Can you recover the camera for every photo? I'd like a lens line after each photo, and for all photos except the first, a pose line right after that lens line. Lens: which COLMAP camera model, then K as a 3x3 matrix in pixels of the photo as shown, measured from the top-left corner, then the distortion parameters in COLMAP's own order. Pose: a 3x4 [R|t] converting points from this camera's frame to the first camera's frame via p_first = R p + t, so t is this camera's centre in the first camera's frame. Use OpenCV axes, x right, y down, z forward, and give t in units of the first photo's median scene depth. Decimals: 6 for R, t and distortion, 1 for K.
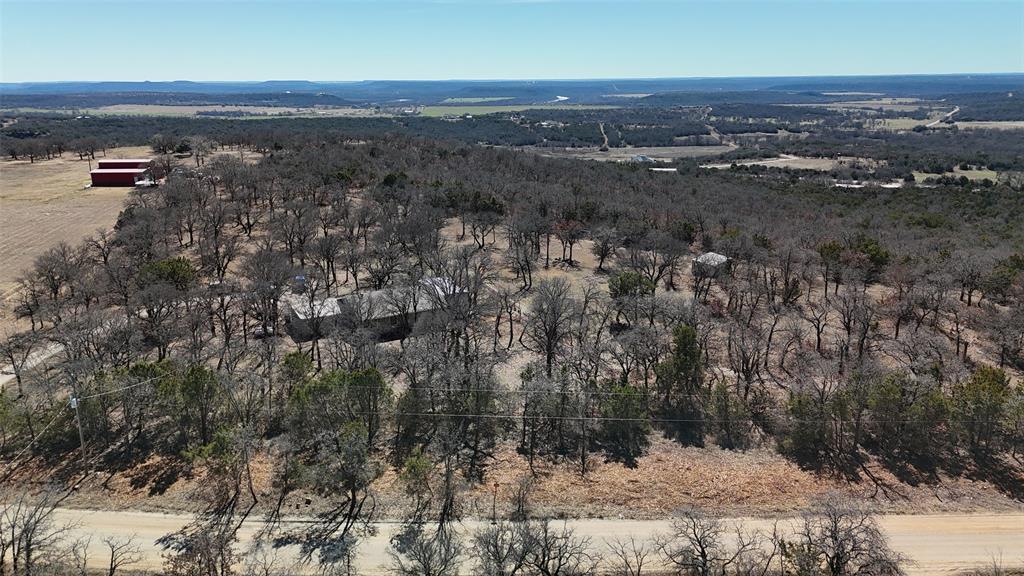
lens RADIAL K [[756.9, 0, 511.0], [0, 756.9, 287.6], [0, 0, 1]] dist [0.072242, -0.060812]
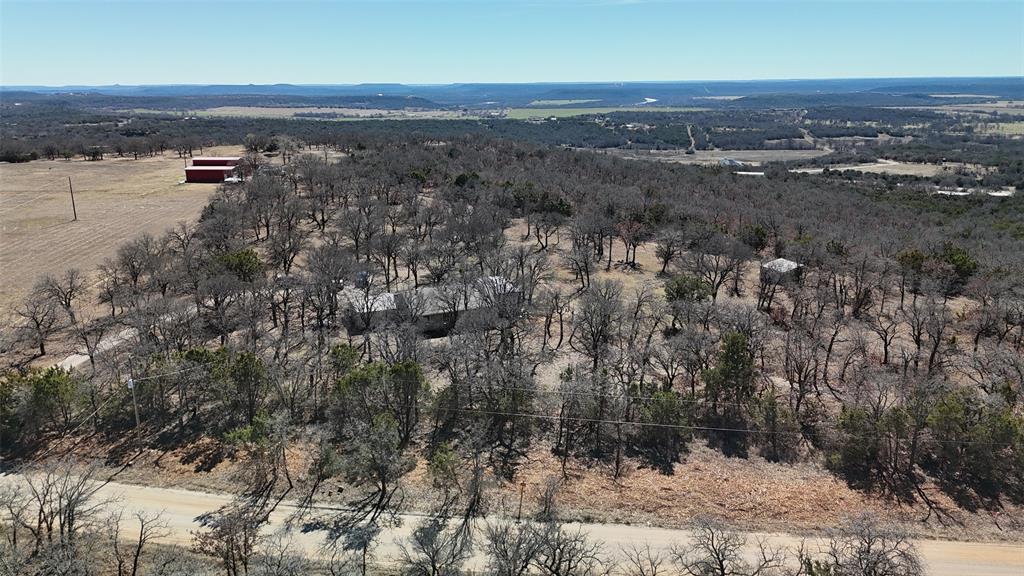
lens RADIAL K [[756.9, 0, 510.1], [0, 756.9, 288.1], [0, 0, 1]] dist [0.072242, -0.060812]
pose [[0.993659, 0.029421, -0.108517, 0.020073], [-0.029685, 0.999559, -0.000817, 0.001446], [0.108445, 0.004033, 0.994094, 0.002917]]
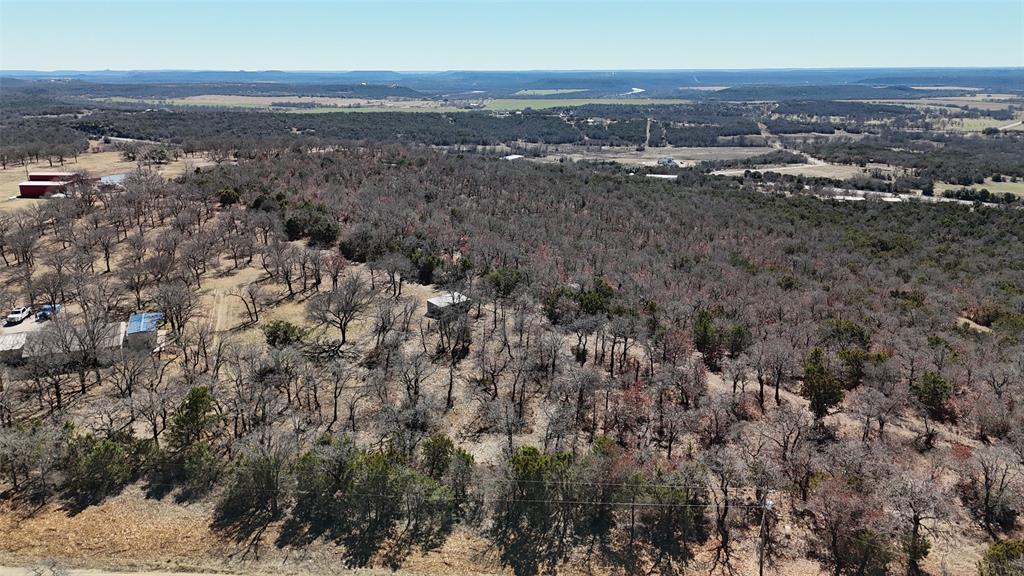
lens RADIAL K [[756.9, 0, 510.2], [0, 756.9, 288.0], [0, 0, 1]] dist [0.072242, -0.060812]
pose [[0.994169, 0.035415, -0.101849, 0.317566], [-0.034123, 0.999314, 0.014395, -0.050159], [0.102289, -0.010836, 0.994696, -0.027808]]
